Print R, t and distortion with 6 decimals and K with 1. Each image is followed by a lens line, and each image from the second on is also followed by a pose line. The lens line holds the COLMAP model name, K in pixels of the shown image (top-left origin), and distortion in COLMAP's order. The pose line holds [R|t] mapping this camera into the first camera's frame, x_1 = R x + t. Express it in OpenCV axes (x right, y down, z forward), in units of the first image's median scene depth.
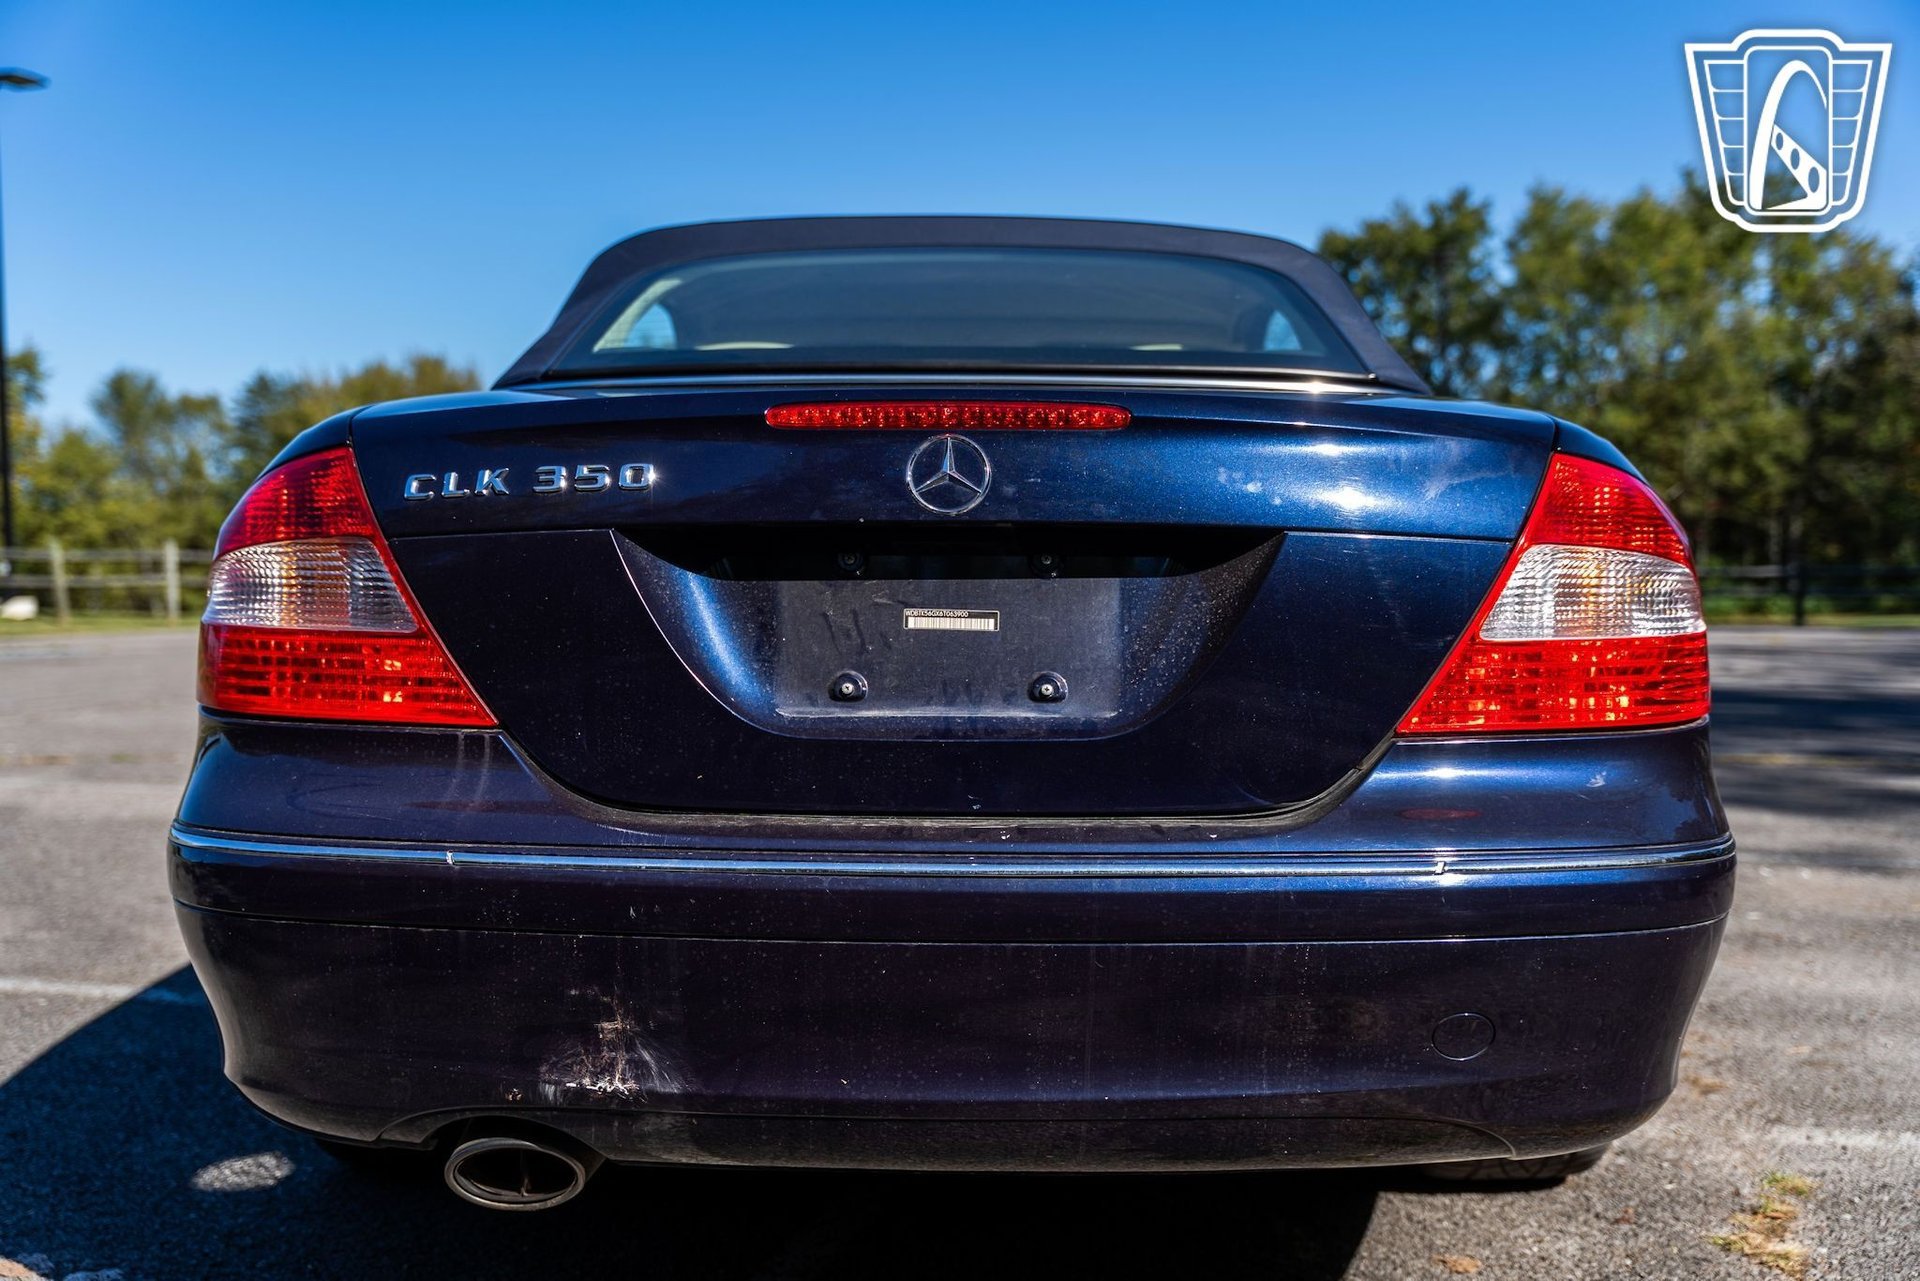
lens RADIAL K [[1763.3, 0, 951.6], [0, 1763.3, 674.8], [0, 0, 1]] dist [0.001590, 0.002596]
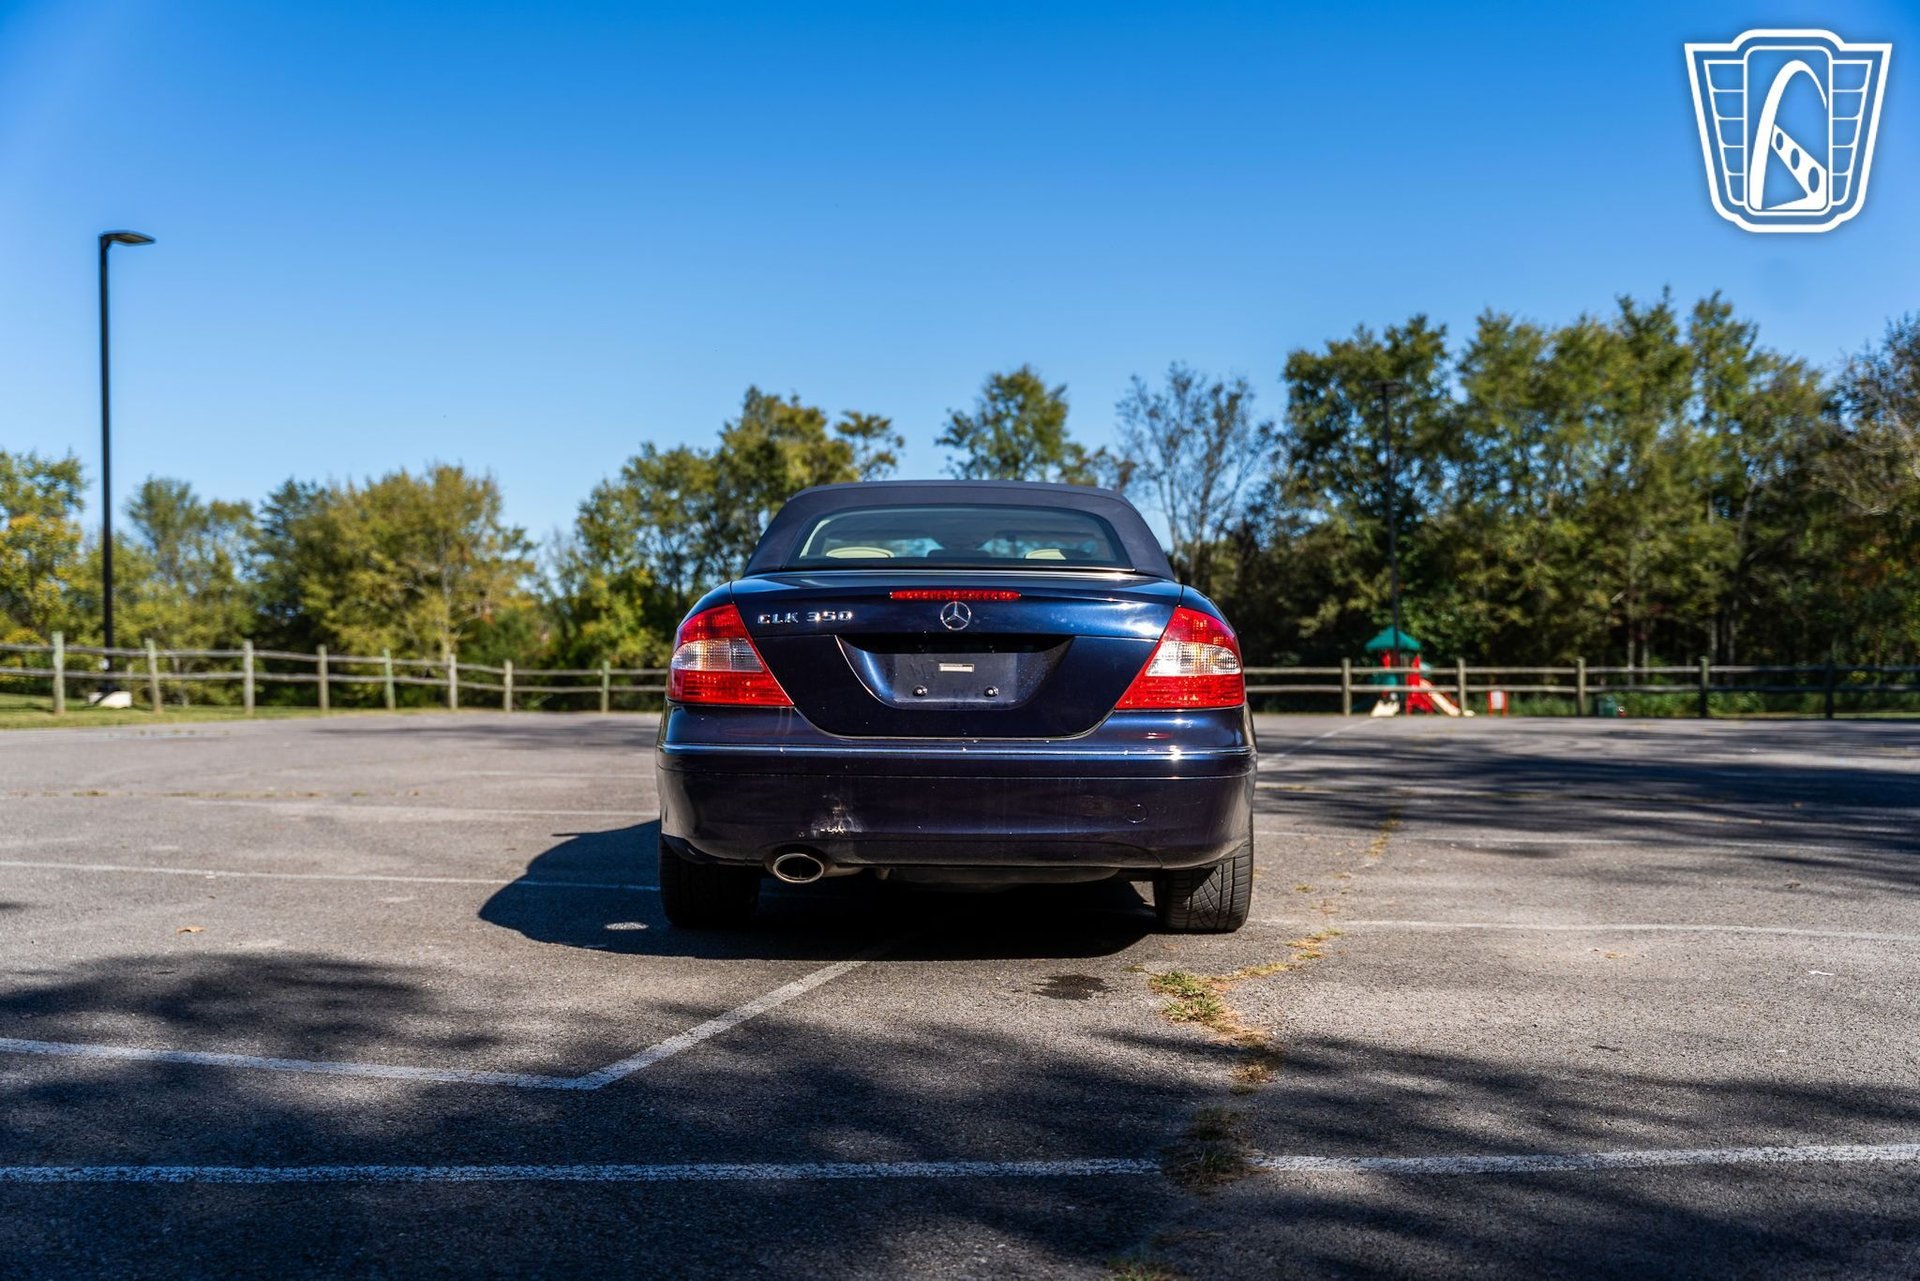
lens RADIAL K [[2538.5, 0, 957.7], [0, 2538.5, 599.4], [0, 0, 1]] dist [0.013080, 0.030084]
pose [[0.999946, 0.001859, 0.010239, -0.023818], [-0.000901, 0.995678, -0.092874, 0.141562], [-0.010367, 0.092859, 0.995625, -1.817334]]
